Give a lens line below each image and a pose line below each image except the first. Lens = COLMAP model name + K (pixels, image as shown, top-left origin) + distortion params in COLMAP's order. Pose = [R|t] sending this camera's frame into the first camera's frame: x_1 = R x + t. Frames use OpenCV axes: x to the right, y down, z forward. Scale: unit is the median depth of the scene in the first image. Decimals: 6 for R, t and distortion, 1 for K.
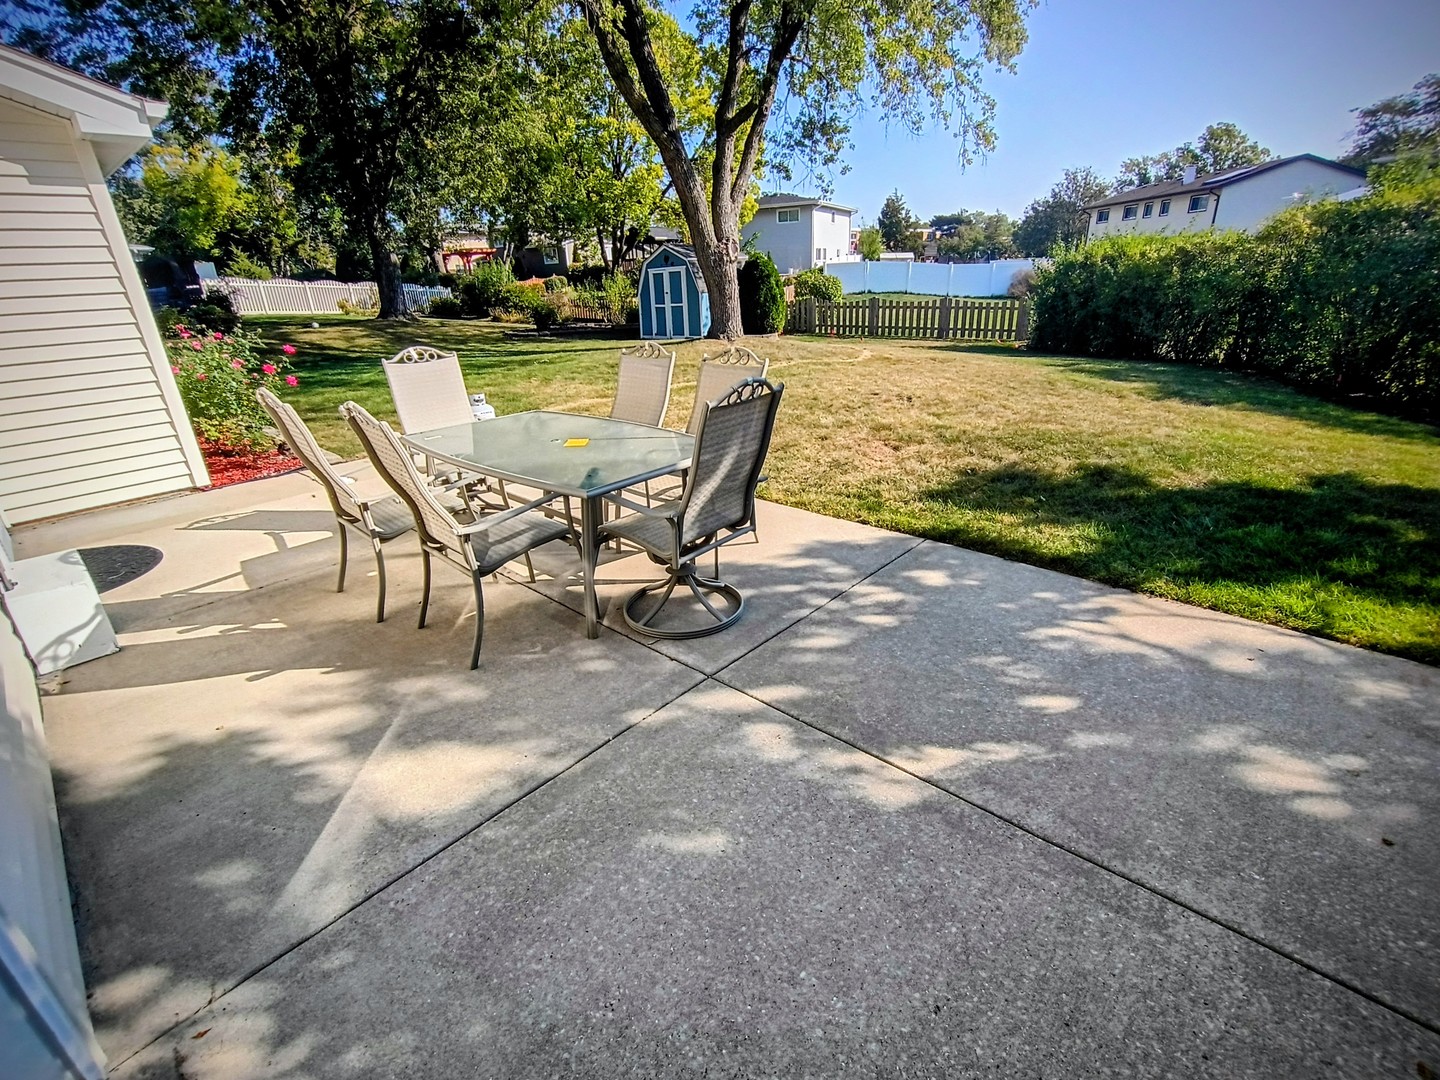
lens RADIAL K [[657.9, 0, 720.0], [0, 657.9, 540.0], [0, 0, 1]] dist [-0.002919, -0.000255]
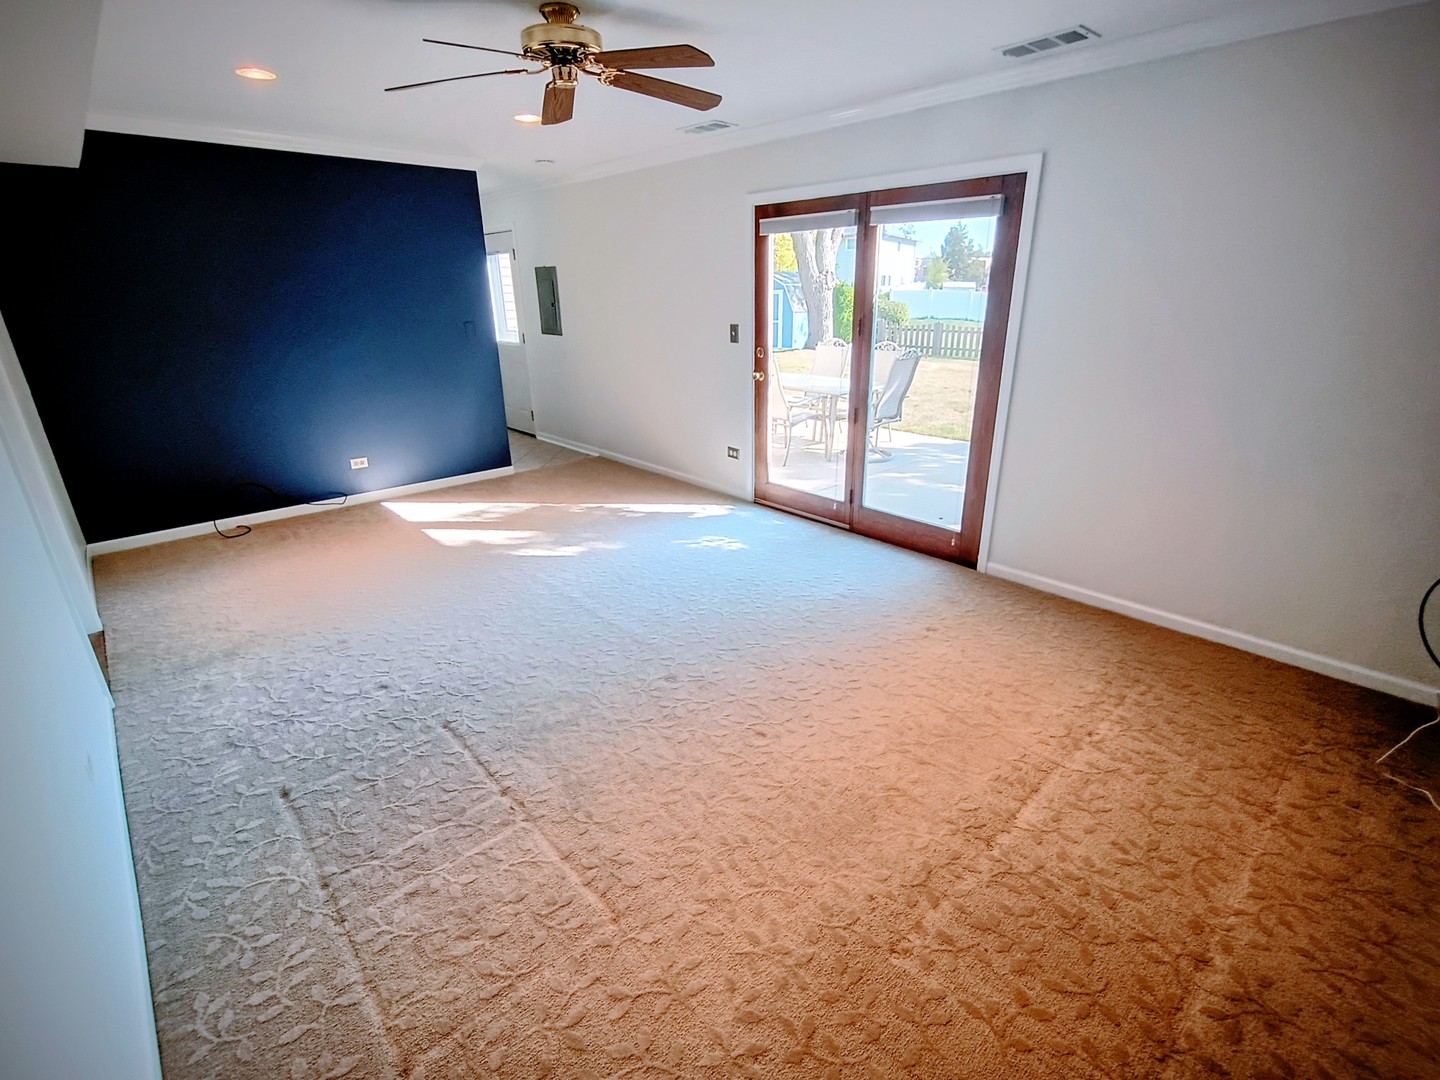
lens RADIAL K [[657.9, 0, 720.0], [0, 657.9, 540.0], [0, 0, 1]] dist [-0.002919, -0.000255]
pose [[0.996074, 0.061161, -0.063997, -0.049660], [-0.062763, 0.997756, -0.023328, 0.060748], [0.062426, 0.027253, 0.997677, -0.158533]]
